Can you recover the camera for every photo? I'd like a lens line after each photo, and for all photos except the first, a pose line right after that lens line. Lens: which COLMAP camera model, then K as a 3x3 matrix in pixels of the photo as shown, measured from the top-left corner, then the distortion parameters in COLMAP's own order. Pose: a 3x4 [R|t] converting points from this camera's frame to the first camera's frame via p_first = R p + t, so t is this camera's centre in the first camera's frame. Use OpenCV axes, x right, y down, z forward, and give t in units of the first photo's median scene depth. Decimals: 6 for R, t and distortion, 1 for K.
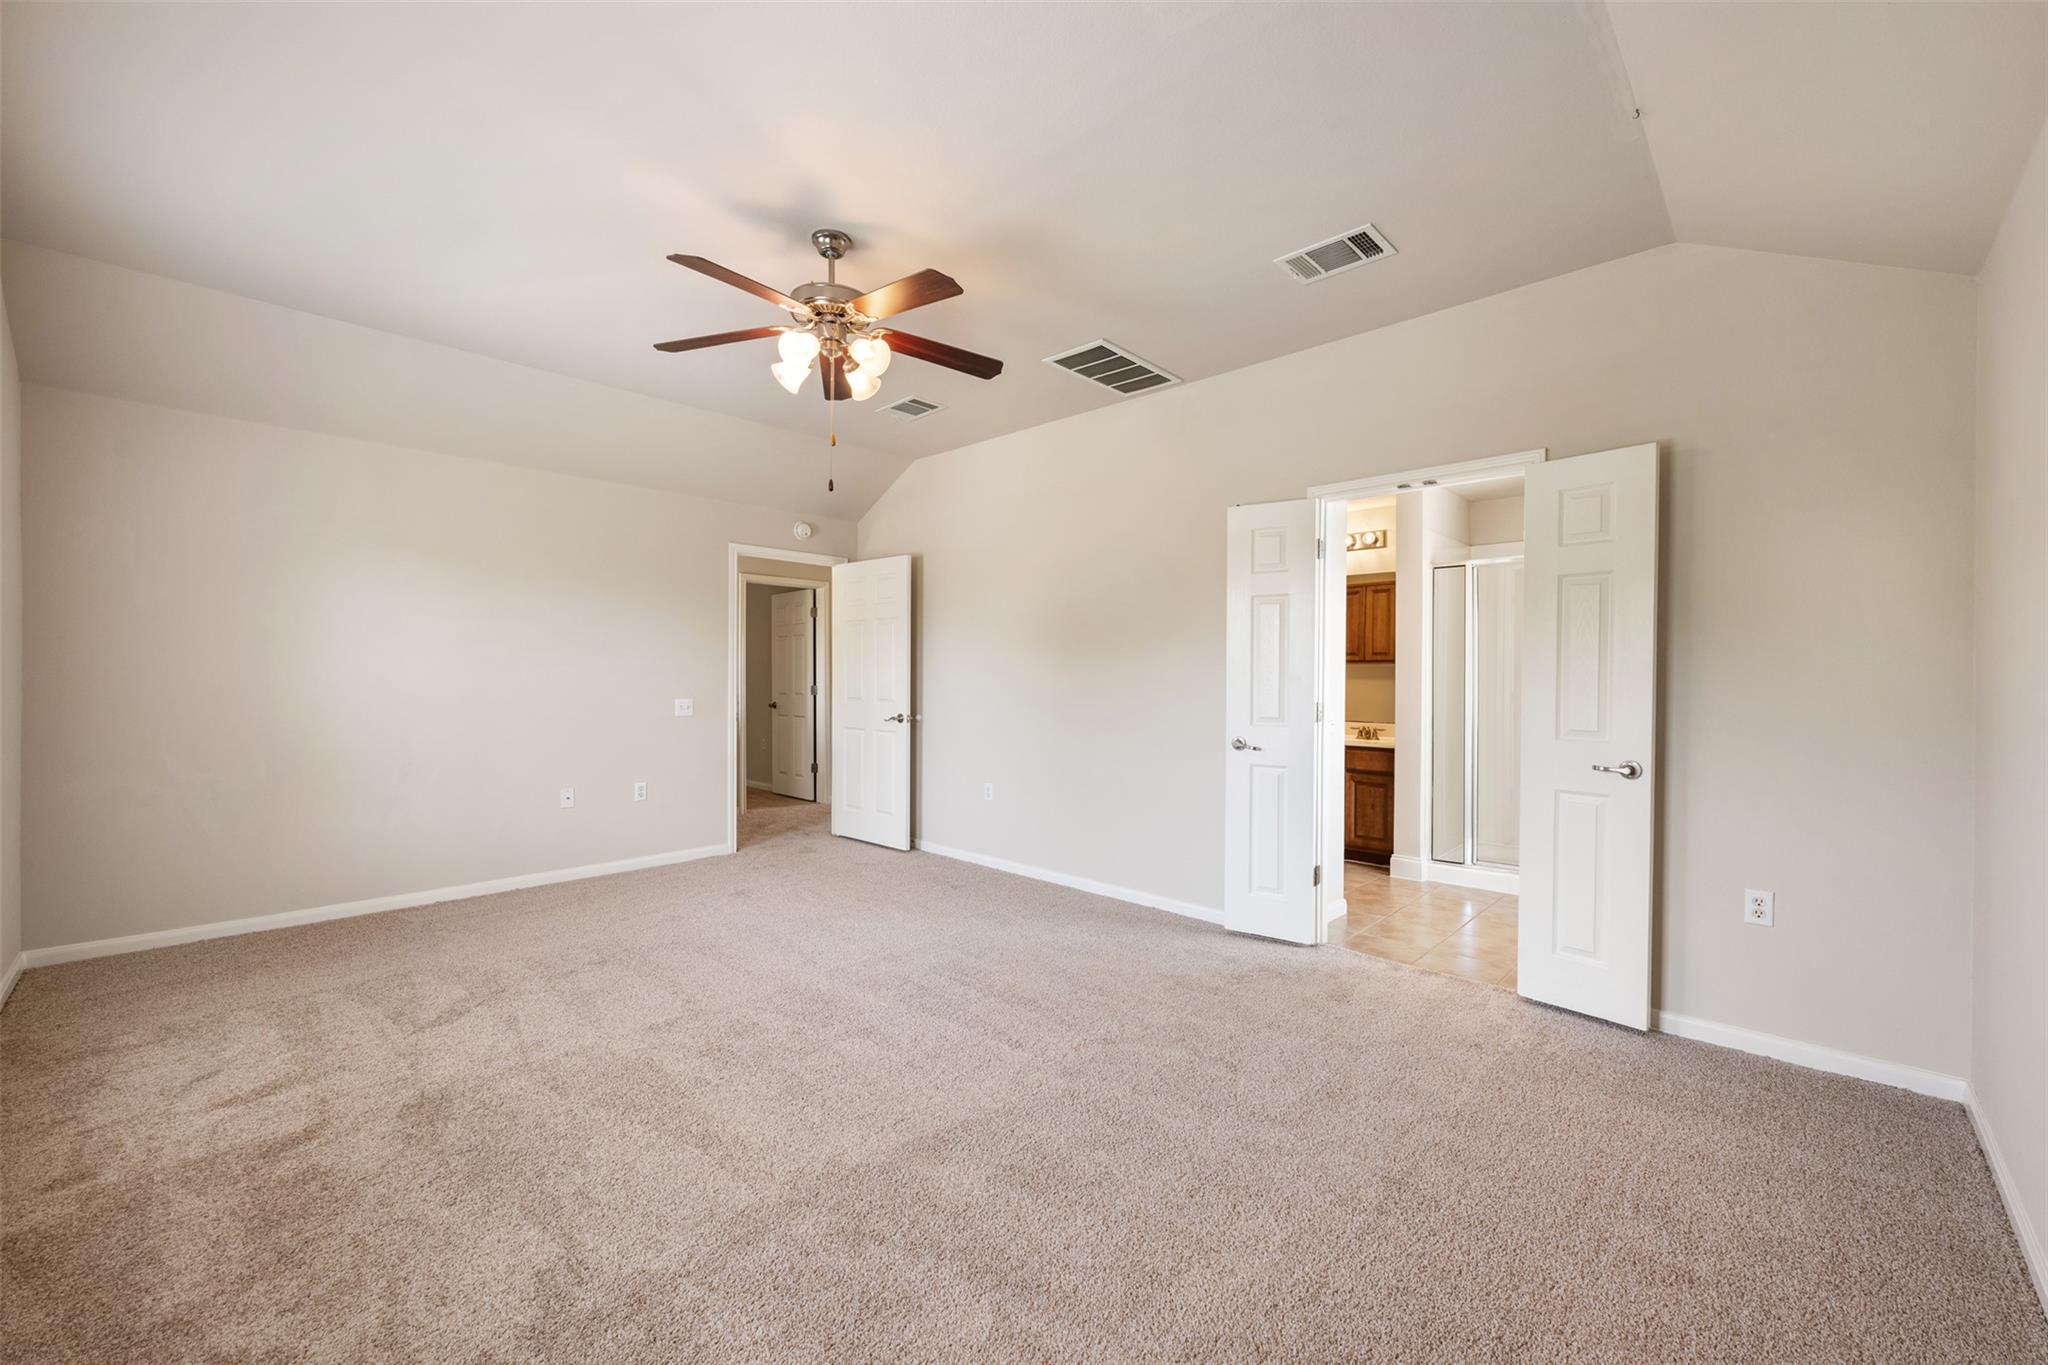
lens RADIAL K [[811.8, 0, 1019.8], [0, 811.8, 684.1], [0, 0, 1]] dist [-0.003062, 0.001116]
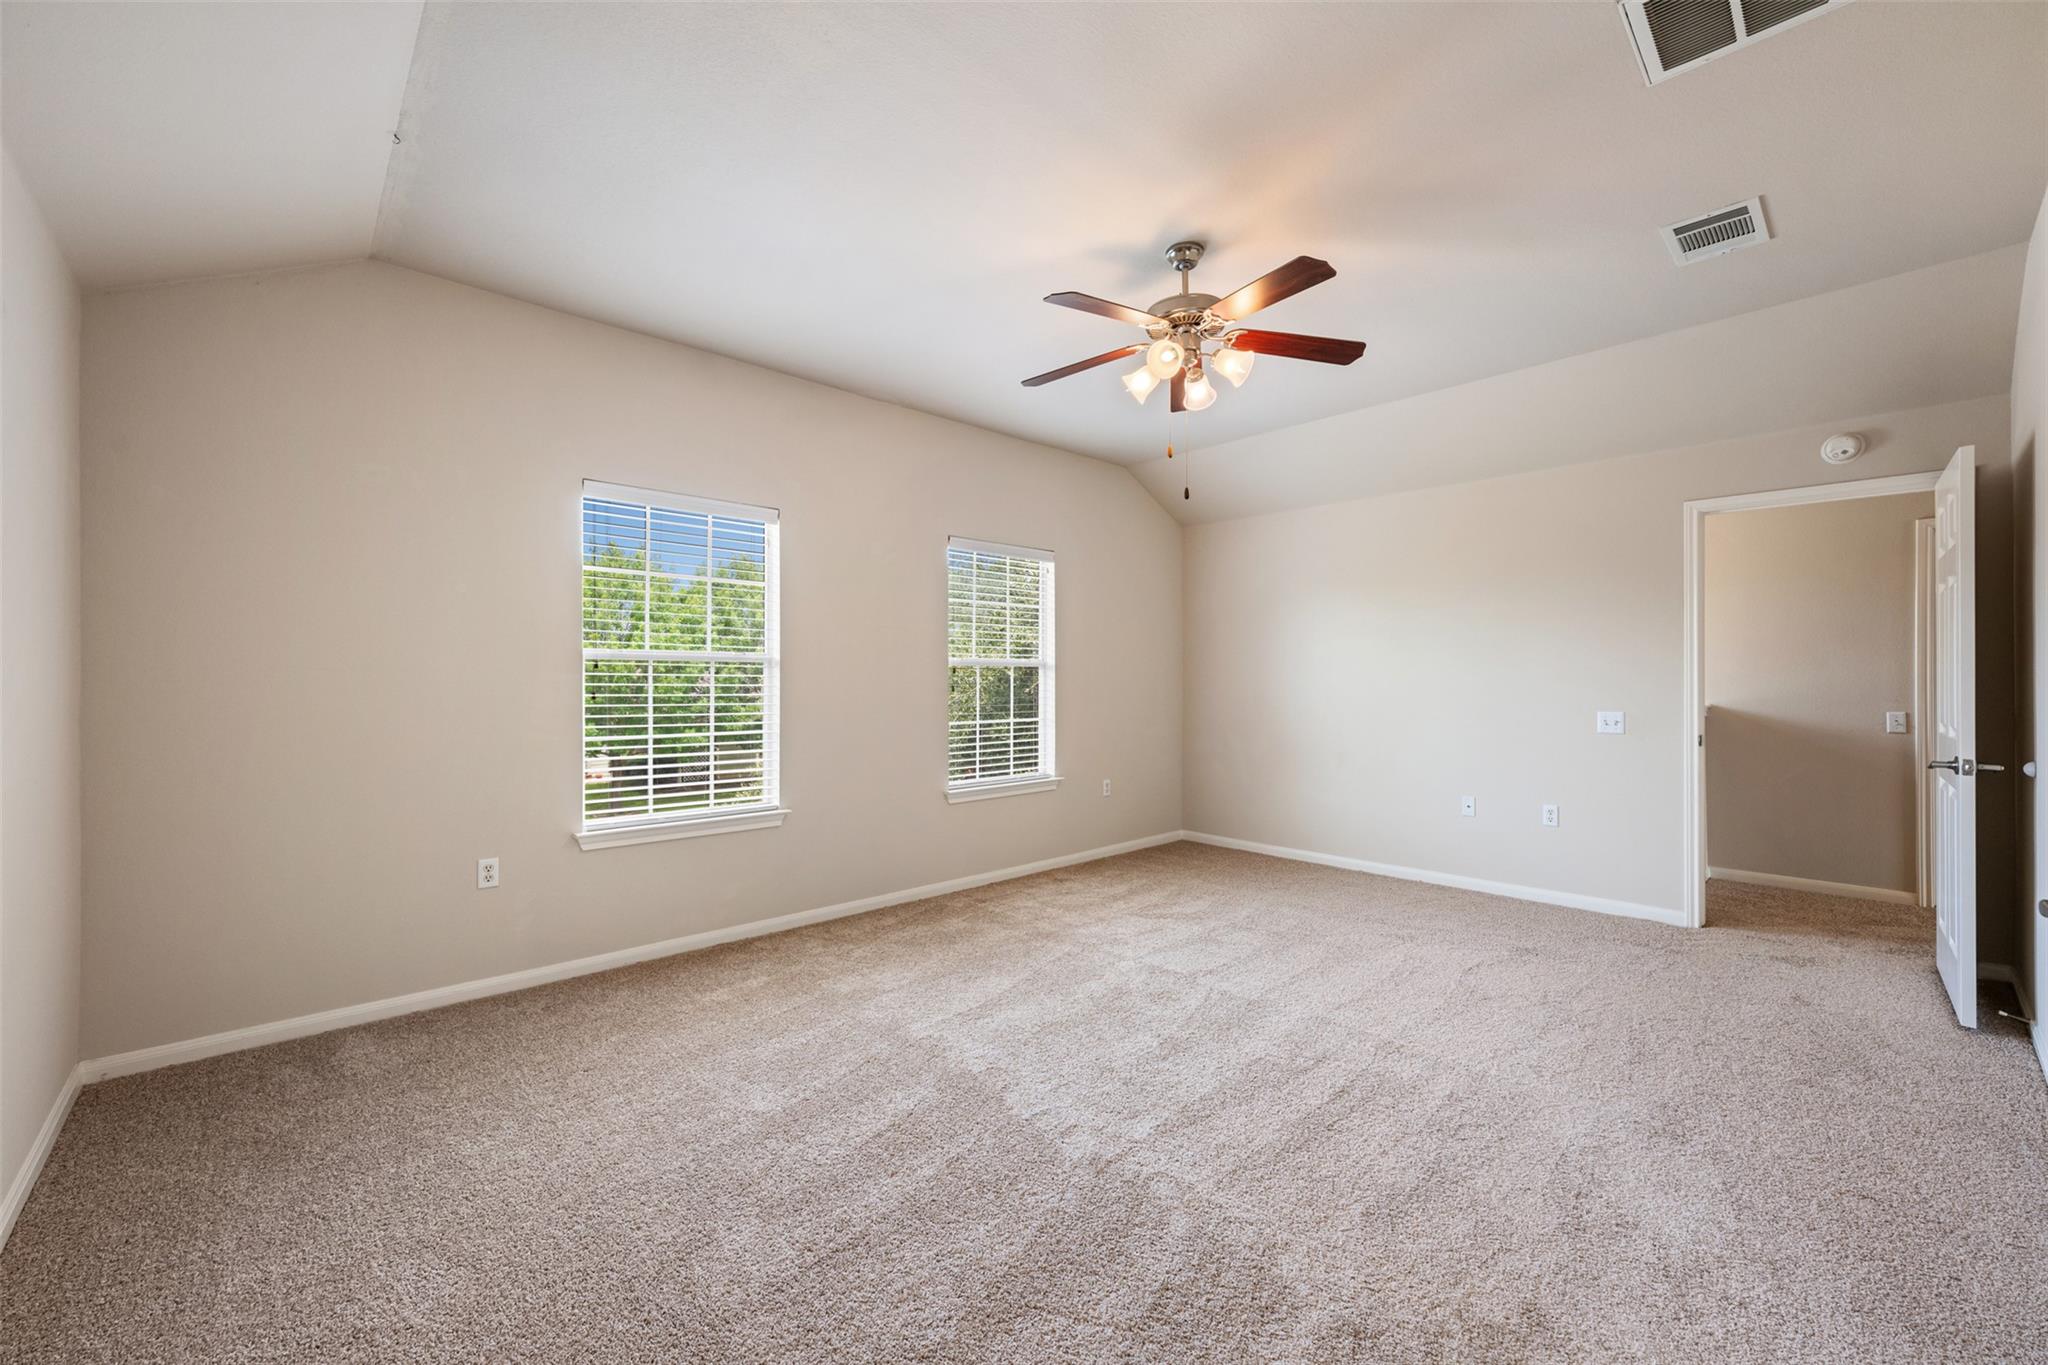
lens RADIAL K [[811.8, 0, 1024.3], [0, 811.8, 688.3], [0, 0, 1]] dist [-0.003062, 0.001116]
pose [[-0.050376, 0.004442, -0.998720, 0.758825], [-0.013159, 0.999900, 0.005111, -0.003244], [0.998644, 0.013400, -0.050313, 0.829200]]
